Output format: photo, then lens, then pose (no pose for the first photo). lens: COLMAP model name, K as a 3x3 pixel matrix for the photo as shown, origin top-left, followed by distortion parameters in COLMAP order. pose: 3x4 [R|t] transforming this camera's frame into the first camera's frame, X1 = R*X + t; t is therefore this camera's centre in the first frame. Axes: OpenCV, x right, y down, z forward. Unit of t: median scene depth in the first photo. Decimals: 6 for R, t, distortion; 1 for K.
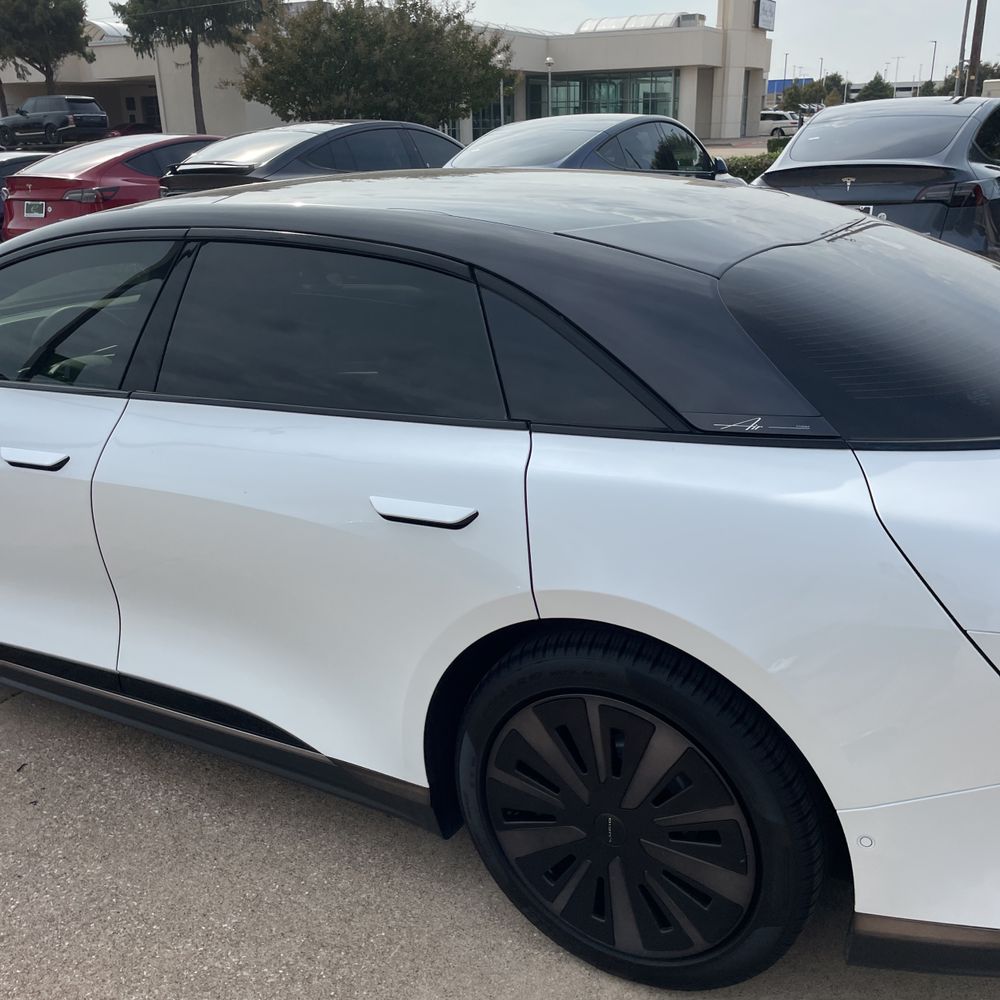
lens RADIAL K [[1011.4, 0, 495.5], [0, 1011.4, 486.7], [0, 0, 1]] dist [0.074235, -0.106291]
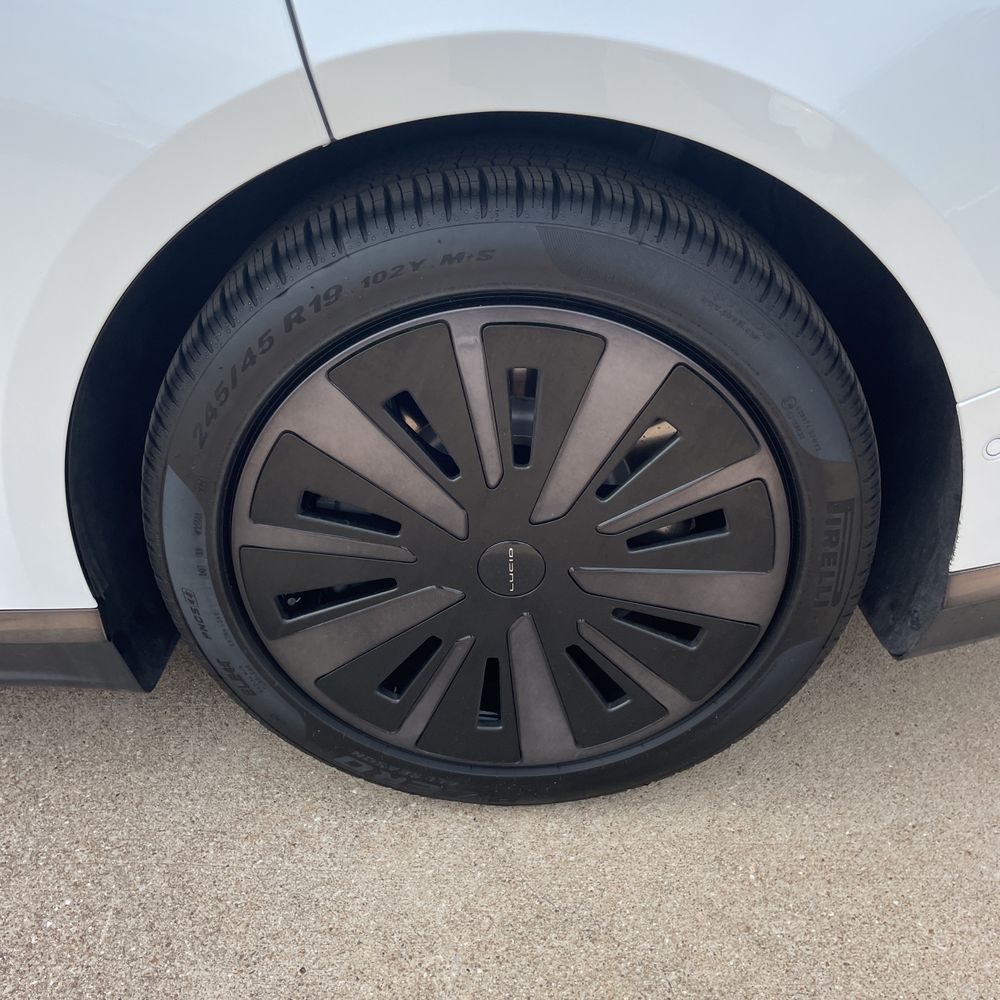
lens RADIAL K [[1033.9, 0, 498.2], [0, 1033.9, 495.1], [0, 0, 1]] dist [0.087075, -0.155344]
pose [[0.863978, -0.243892, 0.440521, -0.114370], [0.138271, 0.956150, 0.258183, 0.156065], [-0.484173, -0.162153, 0.859815, 0.532743]]
